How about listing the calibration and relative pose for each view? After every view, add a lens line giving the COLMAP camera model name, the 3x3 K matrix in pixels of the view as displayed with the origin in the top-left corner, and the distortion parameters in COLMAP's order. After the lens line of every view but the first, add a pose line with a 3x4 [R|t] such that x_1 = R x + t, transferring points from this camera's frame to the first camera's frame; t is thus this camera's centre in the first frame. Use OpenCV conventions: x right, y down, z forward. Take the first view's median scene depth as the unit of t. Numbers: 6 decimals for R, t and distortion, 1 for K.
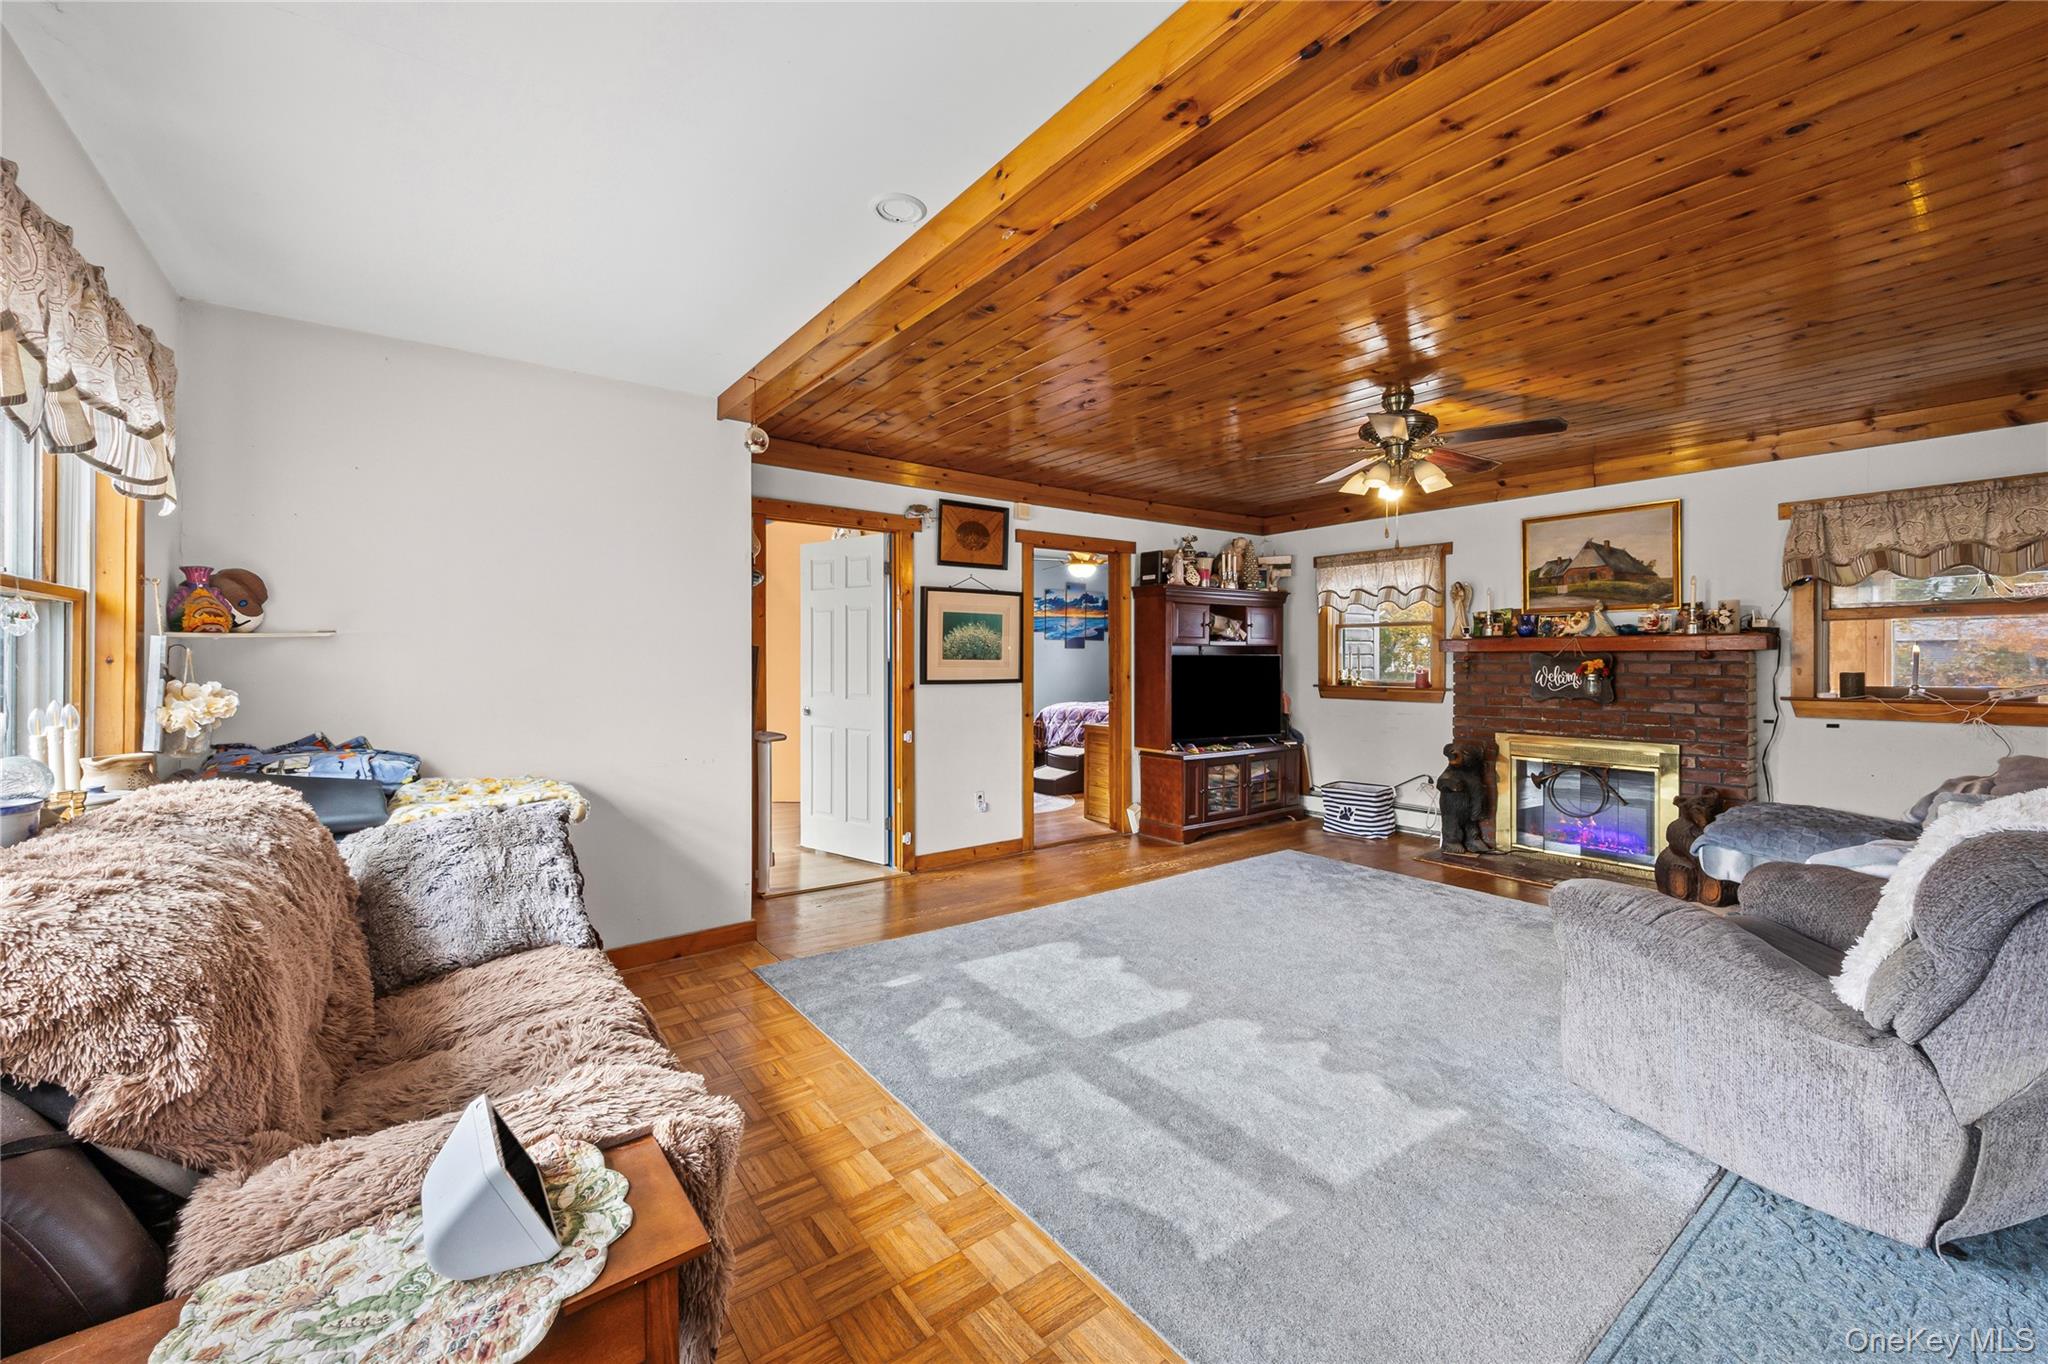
lens RADIAL K [[820.2, 0, 1020.9], [0, 820.2, 674.4], [0, 0, 1]] dist [0.003712, 0.000213]
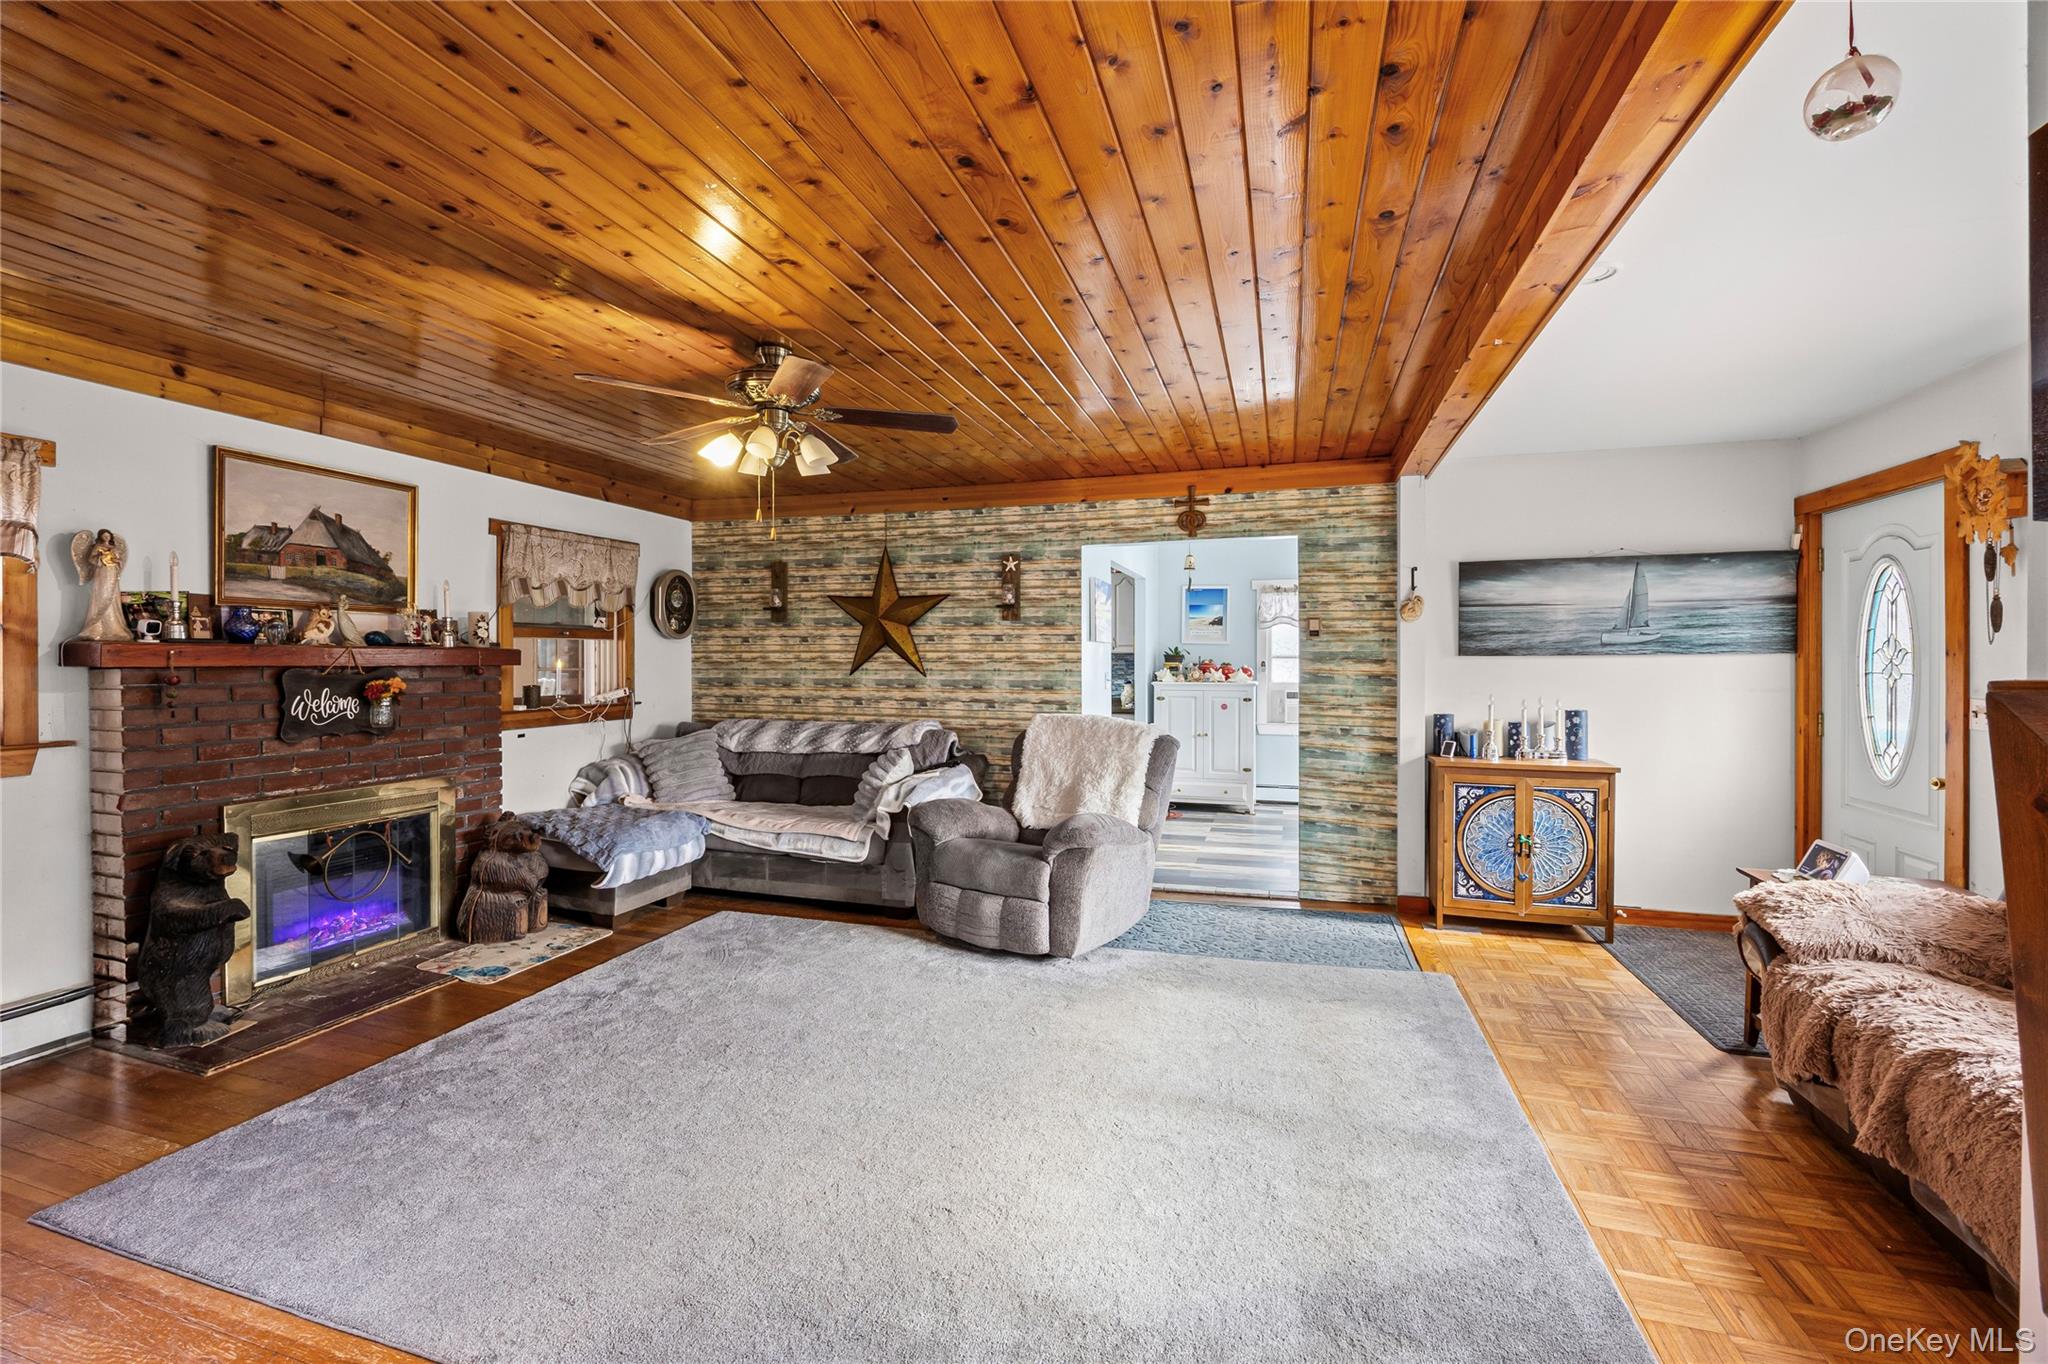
lens RADIAL K [[856.6, 0, 1033.0], [0, 856.6, 676.9], [0, 0, 1]] dist [-0.003359, -0.000163]
pose [[-0.592614, -0.015945, 0.805329, -0.276021], [0.013302, 0.999474, 0.029577, -0.034407], [-0.805377, 0.028240, -0.592090, 0.998169]]
